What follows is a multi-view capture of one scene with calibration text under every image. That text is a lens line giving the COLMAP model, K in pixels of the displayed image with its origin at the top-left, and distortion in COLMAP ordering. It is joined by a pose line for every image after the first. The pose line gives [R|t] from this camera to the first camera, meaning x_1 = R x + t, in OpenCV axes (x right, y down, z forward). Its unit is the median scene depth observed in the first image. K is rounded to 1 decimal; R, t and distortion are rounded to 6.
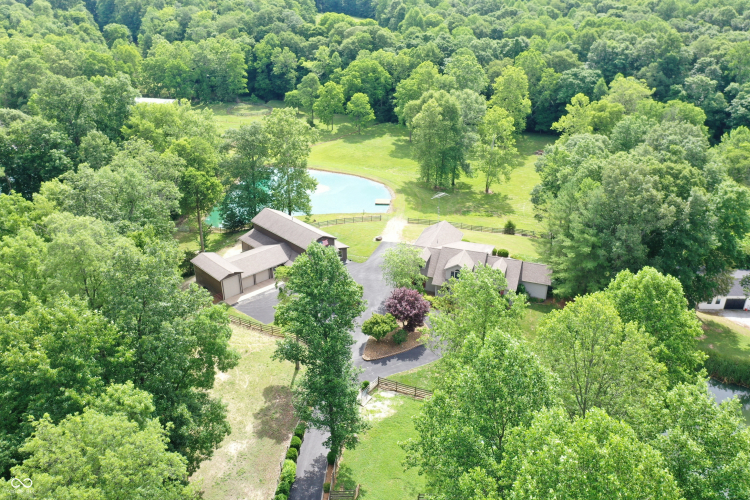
lens RADIAL K [[610.7, 0, 375.0], [0, 610.7, 250.0], [0, 0, 1]] dist [0.000507, -0.001399]
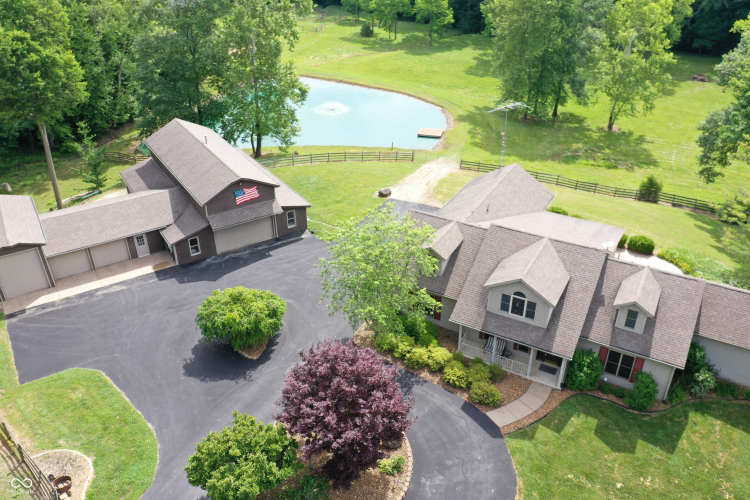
lens RADIAL K [[610.7, 0, 375.0], [0, 610.7, 250.0], [0, 0, 1]] dist [0.000507, -0.001399]
pose [[0.983559, 0.086631, -0.158452, 0.061733], [-0.073554, 0.993522, 0.086620, -0.010807], [0.164930, -0.073541, 0.983560, 0.365259]]
